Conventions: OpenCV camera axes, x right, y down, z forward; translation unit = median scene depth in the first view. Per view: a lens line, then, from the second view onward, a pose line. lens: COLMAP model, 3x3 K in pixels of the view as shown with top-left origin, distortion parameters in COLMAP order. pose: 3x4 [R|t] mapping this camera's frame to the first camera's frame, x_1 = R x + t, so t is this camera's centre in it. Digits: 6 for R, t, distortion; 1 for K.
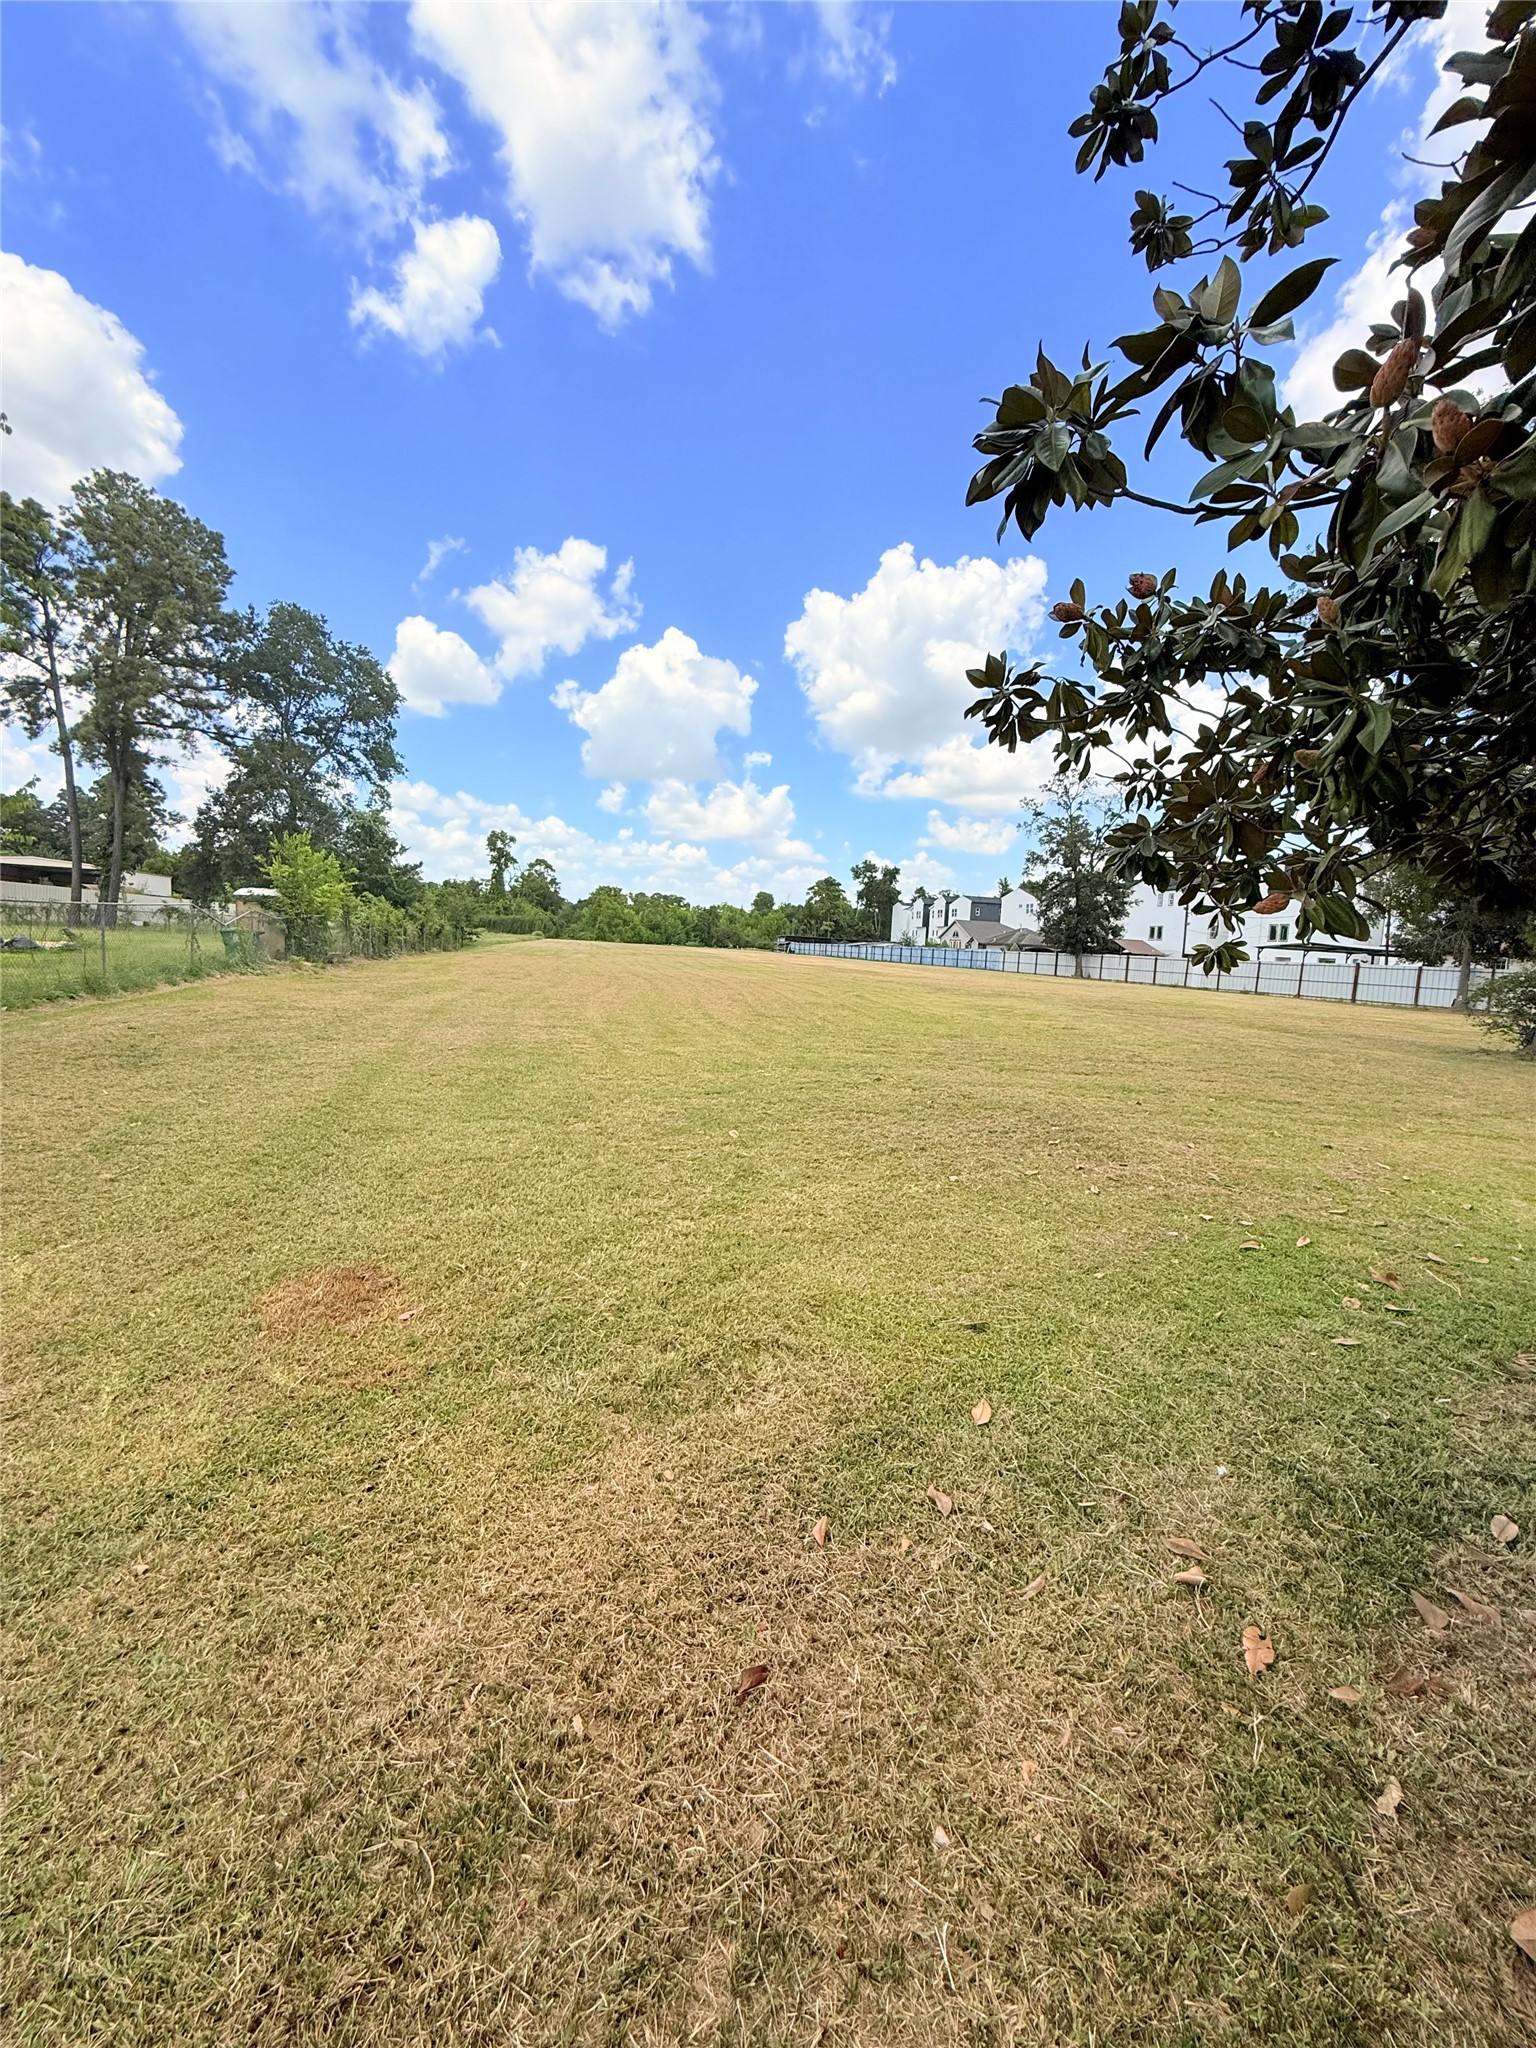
lens RADIAL K [[817.4, 0, 765.6], [0, 817.4, 1022.3], [0, 0, 1]] dist [0.000273, -0.001703]
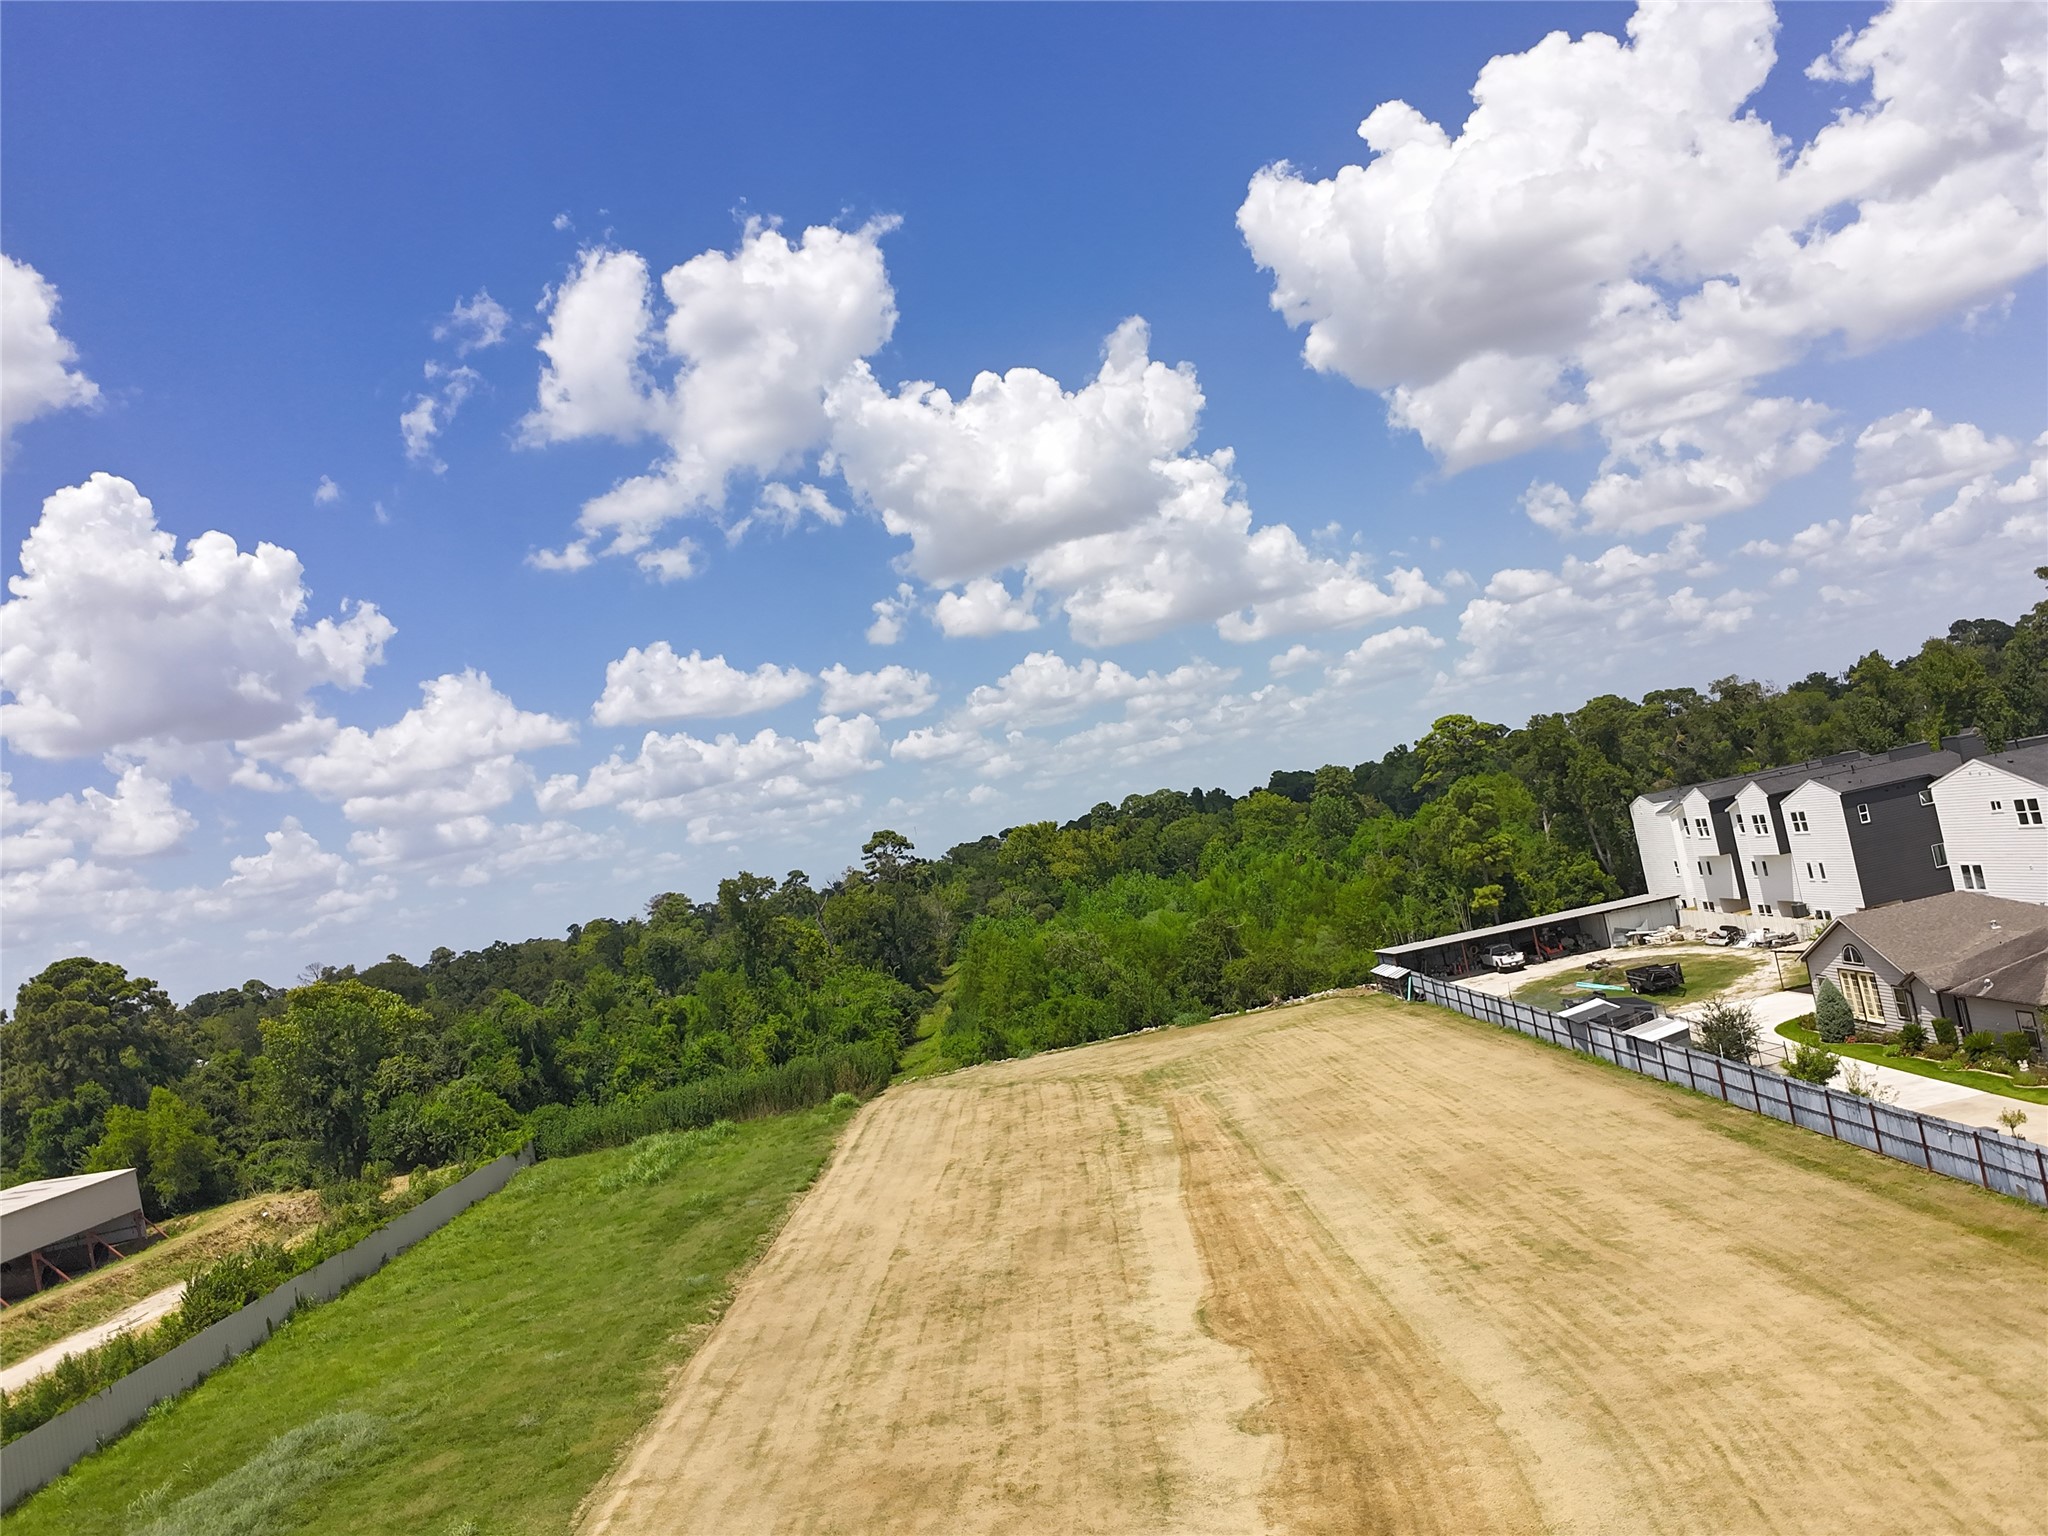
lens RADIAL K [[1515.2, 0, 1007.7], [0, 1515.2, 764.2], [0, 0, 1]] dist [-0.033554, -0.007859]
pose [[0.940432, -0.256481, -0.223169, 0.028748], [0.223120, 0.960881, -0.164087, -0.093715], [0.256524, 0.104520, 0.960870, 0.147401]]
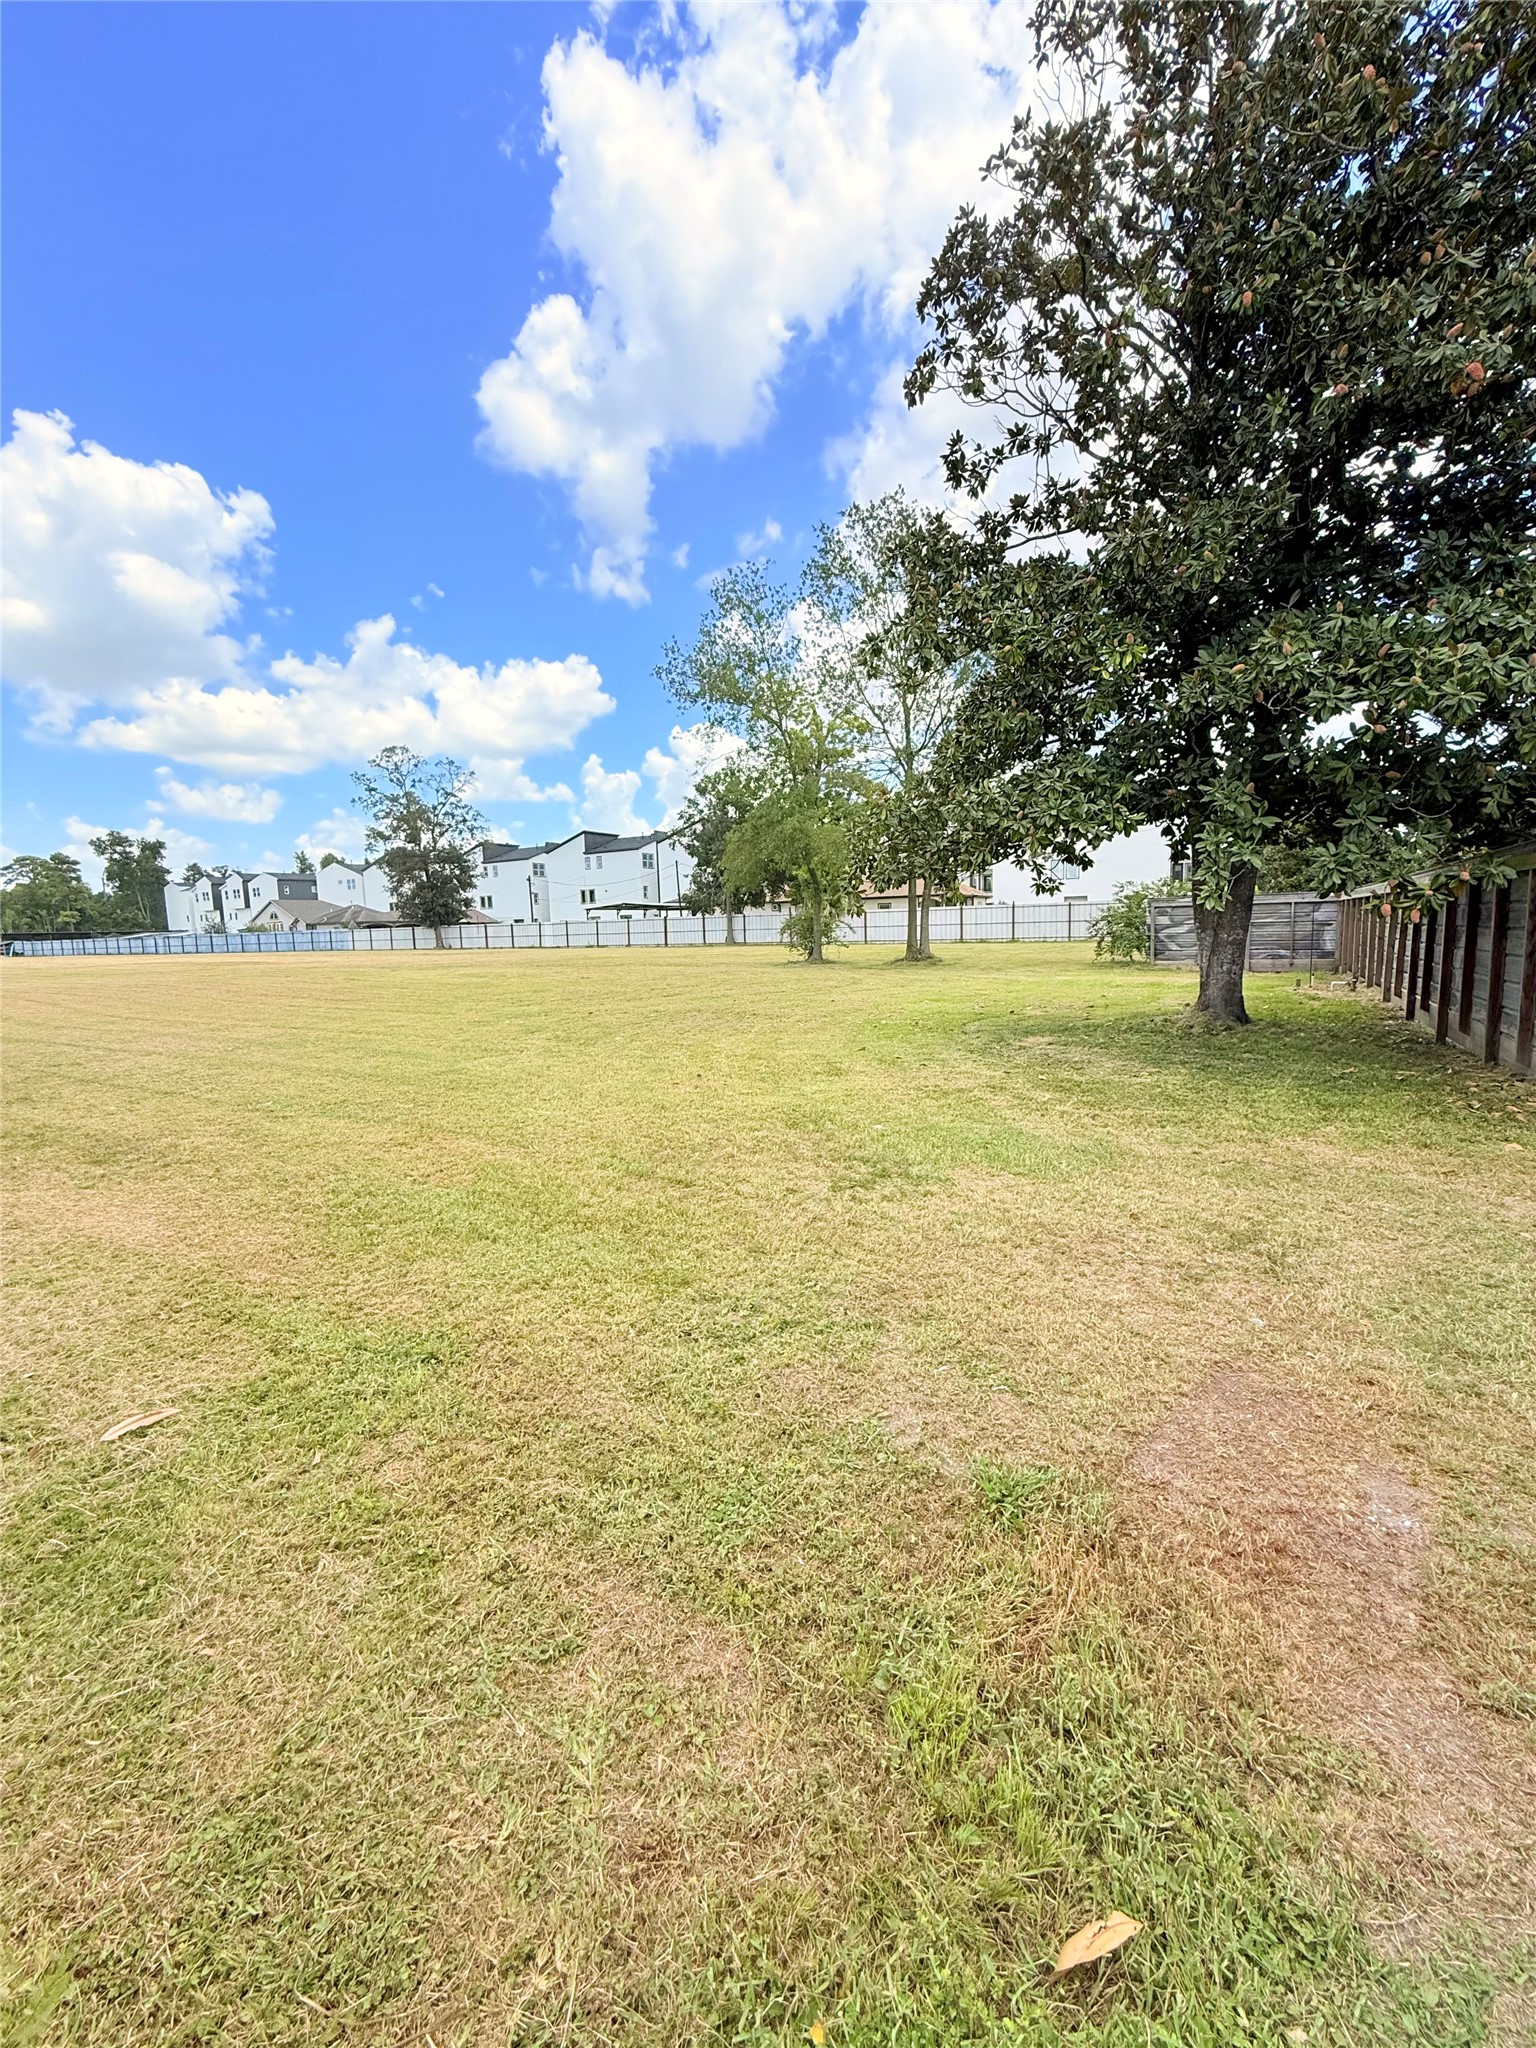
lens RADIAL K [[817.4, 0, 768.7], [0, 817.4, 1022.0], [0, 0, 1]] dist [0.000273, -0.001703]
pose [[0.685504, -0.159132, 0.710465, -0.030622], [0.134828, 0.986690, 0.090911, -0.000187], [-0.715475, 0.033471, 0.697836, -0.011122]]
